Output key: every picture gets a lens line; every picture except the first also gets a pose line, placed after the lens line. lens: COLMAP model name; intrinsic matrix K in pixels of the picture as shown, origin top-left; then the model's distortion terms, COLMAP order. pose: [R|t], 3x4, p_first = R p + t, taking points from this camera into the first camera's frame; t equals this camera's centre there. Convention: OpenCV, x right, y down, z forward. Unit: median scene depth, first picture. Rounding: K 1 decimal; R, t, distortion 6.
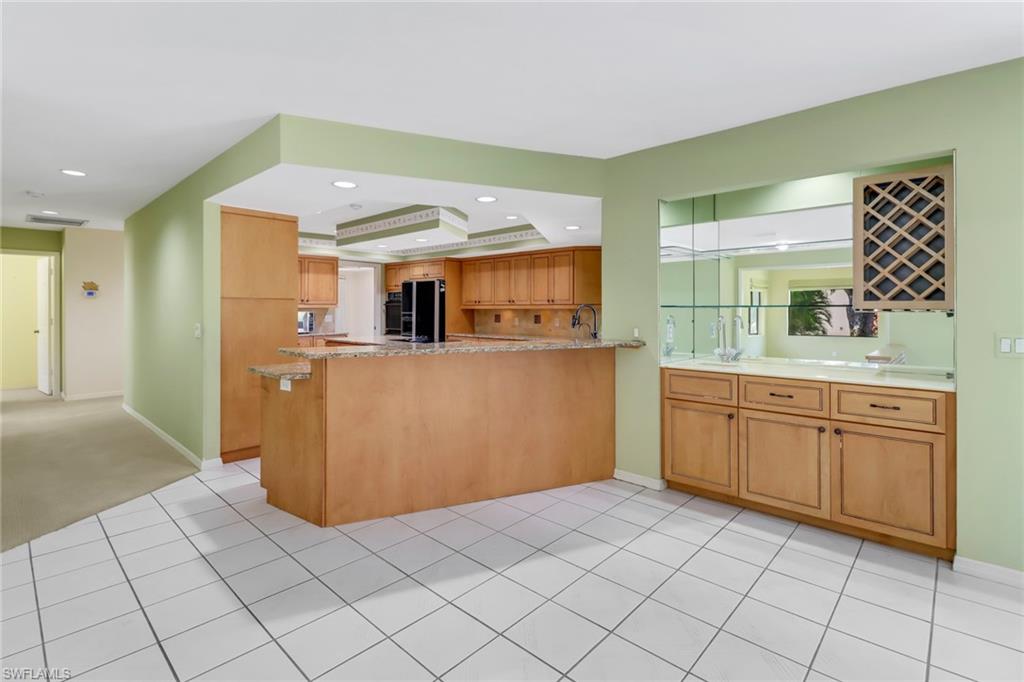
lens RADIAL K [[479.2, 0, 501.6], [0, 479.2, 303.4], [0, 0, 1]] dist [0.008364, -0.002923]
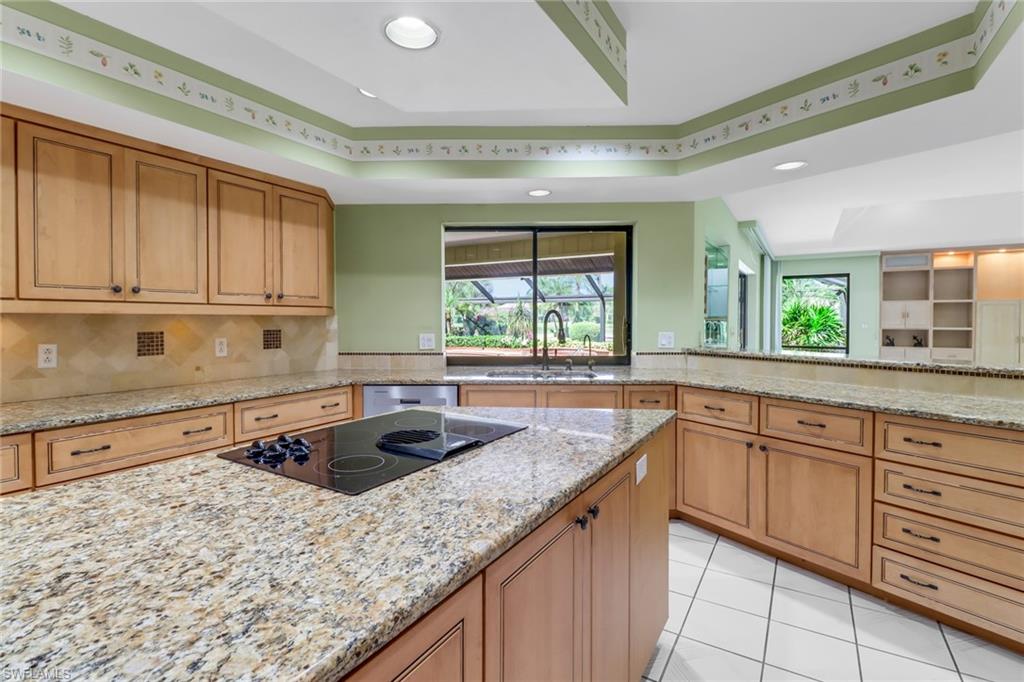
lens RADIAL K [[479.2, 0, 513.3], [0, 479.2, 331.6], [0, 0, 1]] dist [0.008364, -0.002923]
pose [[-0.217703, -0.018684, 0.975836, -0.336109], [-0.002850, 0.999825, 0.018508, 0.016238], [-0.976011, 0.001248, -0.217718, 0.802317]]
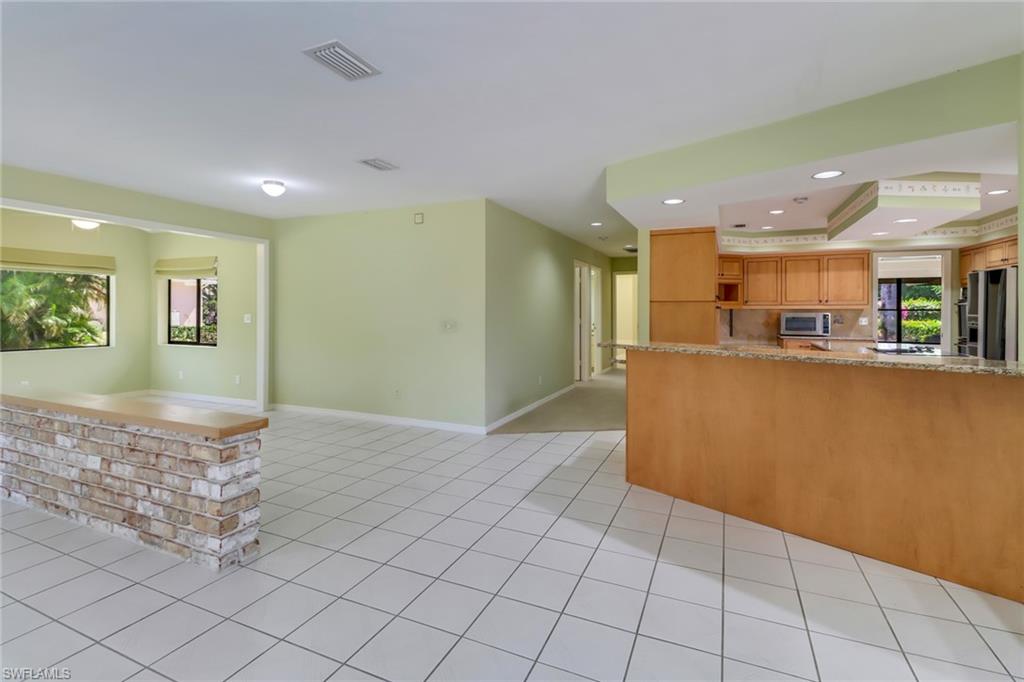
lens RADIAL K [[479.2, 0, 497.8], [0, 479.2, 314.3], [0, 0, 1]] dist [0.008364, -0.002923]
pose [[0.318779, 0.009867, -0.947778, 0.605130], [0.010470, 0.999848, 0.013930, 0.000517], [0.947771, -0.014364, 0.318627, 0.232029]]
